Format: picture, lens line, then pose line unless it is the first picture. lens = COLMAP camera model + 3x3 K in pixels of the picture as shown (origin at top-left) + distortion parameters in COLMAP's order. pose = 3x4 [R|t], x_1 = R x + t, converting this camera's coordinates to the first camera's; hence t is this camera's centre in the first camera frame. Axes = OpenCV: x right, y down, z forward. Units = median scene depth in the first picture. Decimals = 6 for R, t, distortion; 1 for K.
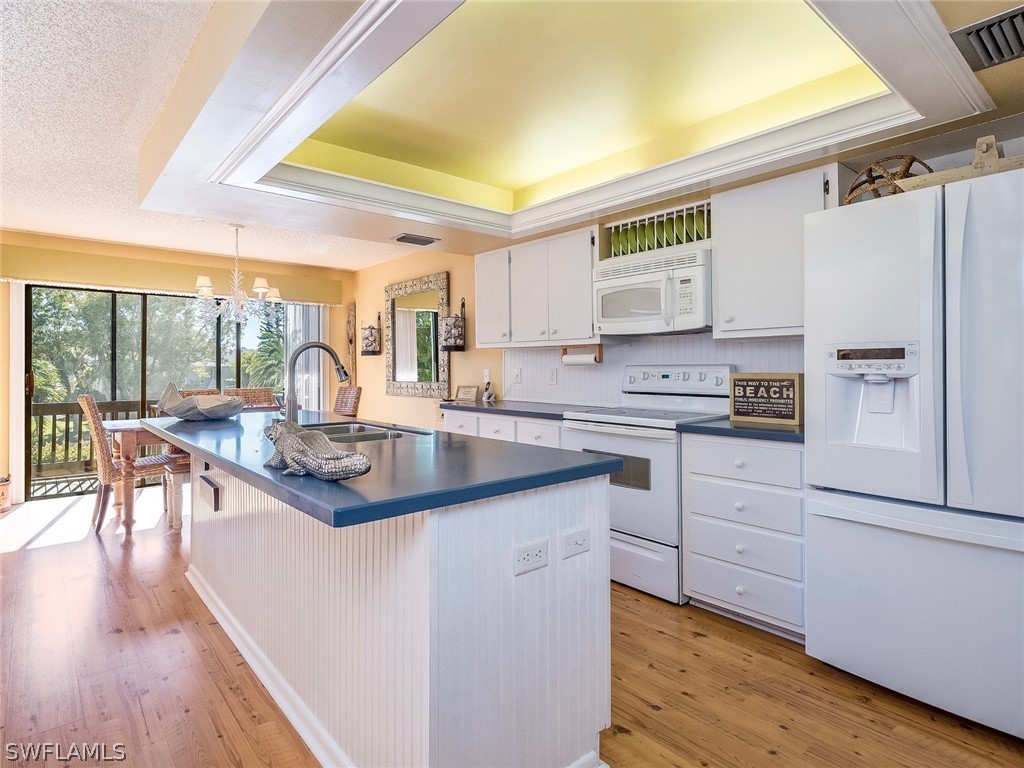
lens RADIAL K [[549.7, 0, 510.2], [0, 549.7, 368.2], [0, 0, 1]] dist [-0.000449, -0.000775]
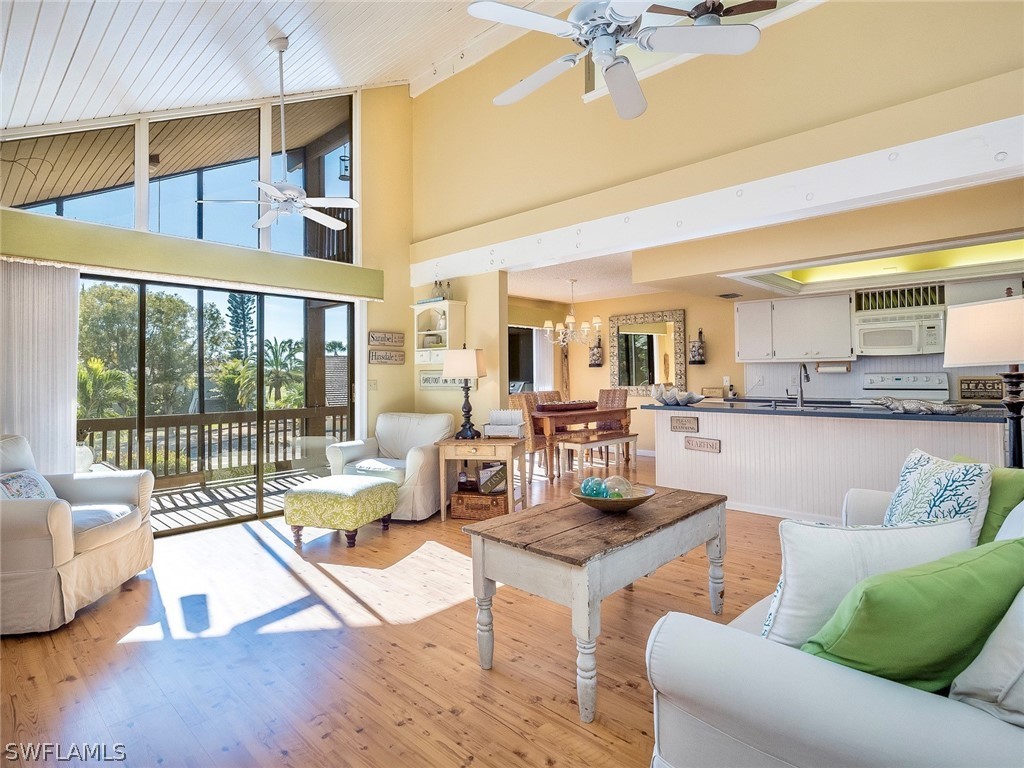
lens RADIAL K [[549.7, 0, 510.2], [0, 549.7, 368.2], [0, 0, 1]] dist [-0.000449, -0.000775]
pose [[0.994520, -0.004722, 0.104436, -1.010491], [0.006546, 0.999832, -0.017133, 0.001637], [-0.104338, 0.017723, 0.994384, -0.543311]]
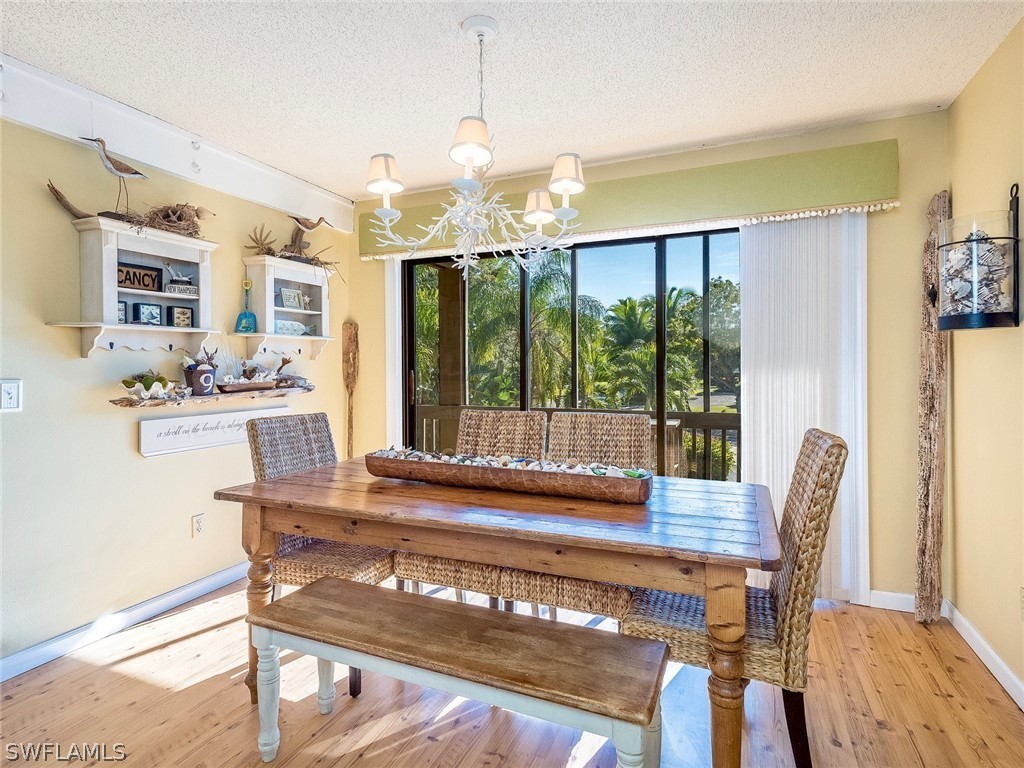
lens RADIAL K [[536.0, 0, 515.2], [0, 536.0, 362.5], [0, 0, 1]] dist [0.015377, 0.000376]
pose [[0.444187, -0.001042, -0.895934, -0.153024], [0.005883, 0.999981, 0.001754, -0.009214], [0.895915, -0.006050, 0.444185, 1.041249]]
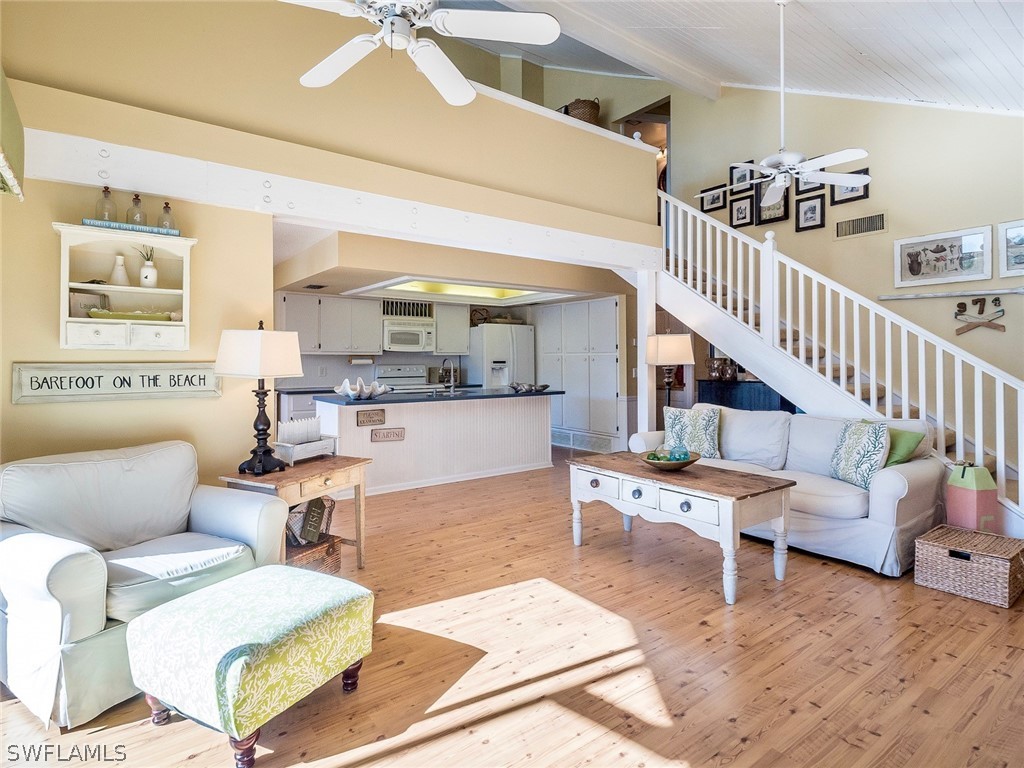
lens RADIAL K [[549.7, 0, 510.2], [0, 549.7, 368.2], [0, 0, 1]] dist [-0.000449, -0.000775]
pose [[0.061105, -0.015089, 0.998017, -1.783894], [0.002763, 0.999884, 0.014948, -0.022058], [-0.998128, 0.001844, 0.061139, 0.359128]]
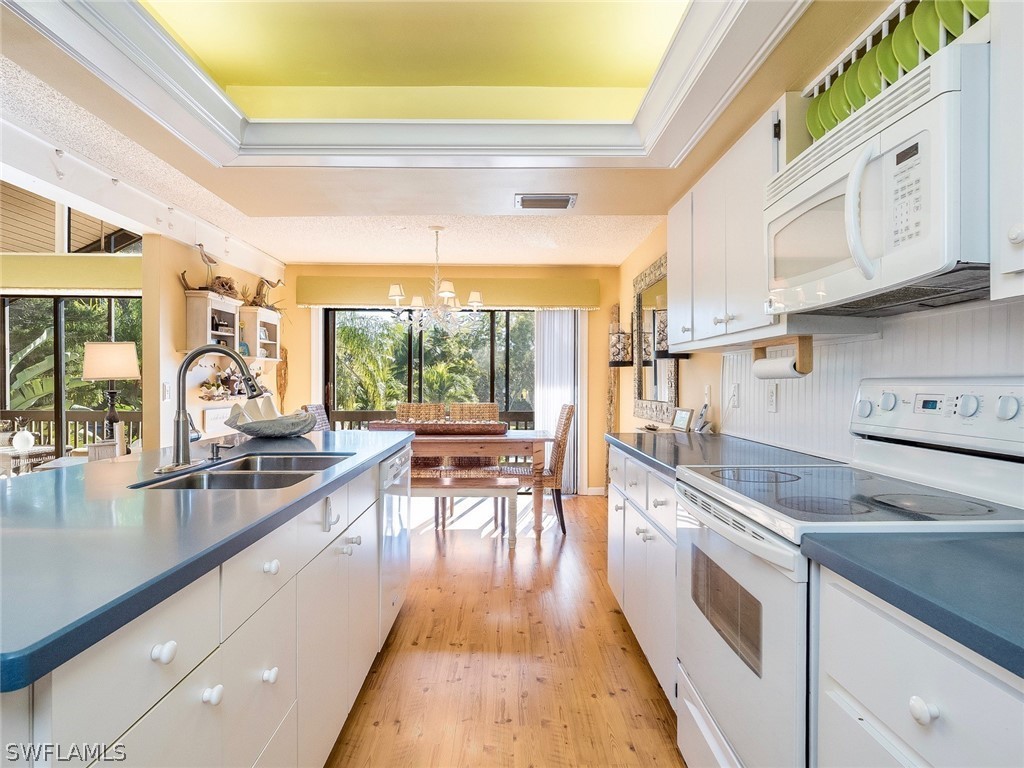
lens RADIAL K [[576.4, 0, 514.7], [0, 576.4, 395.2], [0, 0, 1]] dist [-0.001708, -0.001016]
pose [[0.766969, 0.020596, -0.641354, 0.289870], [-0.007041, 0.999695, 0.023683, -0.000097], [0.641646, -0.013648, 0.766880, 0.411261]]
